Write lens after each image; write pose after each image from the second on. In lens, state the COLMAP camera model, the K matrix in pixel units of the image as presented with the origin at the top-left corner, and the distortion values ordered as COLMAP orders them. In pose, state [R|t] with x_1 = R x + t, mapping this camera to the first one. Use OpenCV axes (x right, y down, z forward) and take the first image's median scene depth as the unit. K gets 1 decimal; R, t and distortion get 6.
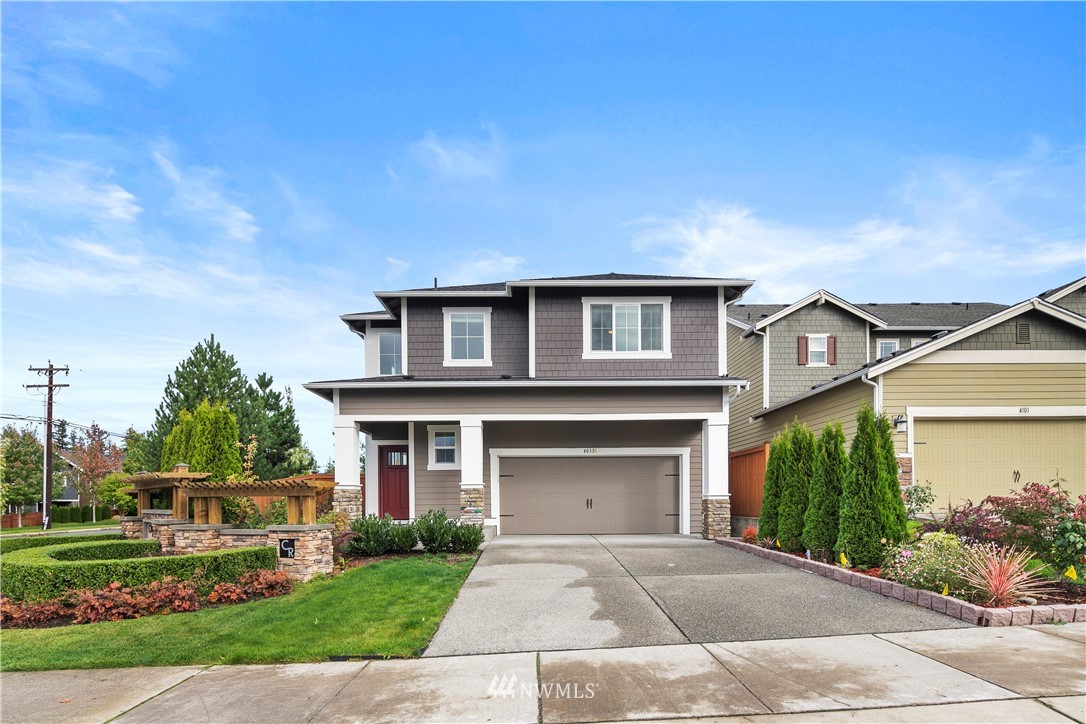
lens RADIAL K [[529.0, 0, 542.8], [0, 529.0, 403.9], [0, 0, 1]] dist [0.002423, 0.000104]
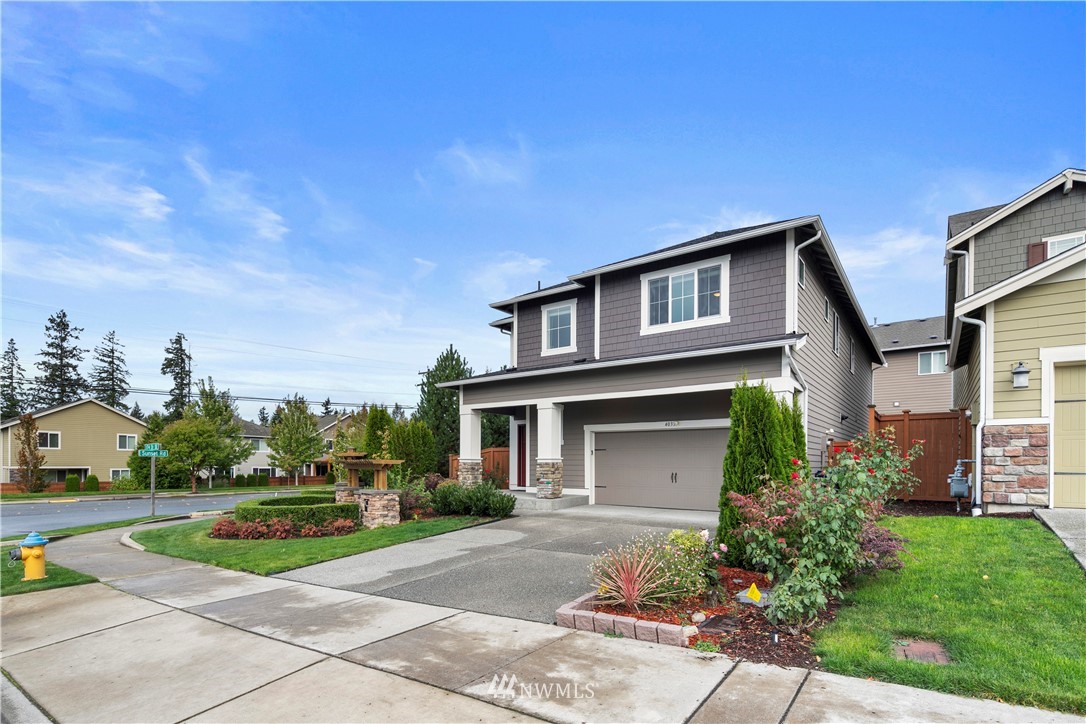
lens RADIAL K [[526.8, 0, 543.6], [0, 526.8, 354.6], [0, 0, 1]] dist [0.000403, -0.000201]
pose [[0.796299, -0.111524, -0.594534, 0.519470], [0.100592, 0.993586, -0.051649, -0.014526], [0.596481, -0.018677, 0.802410, 0.067212]]
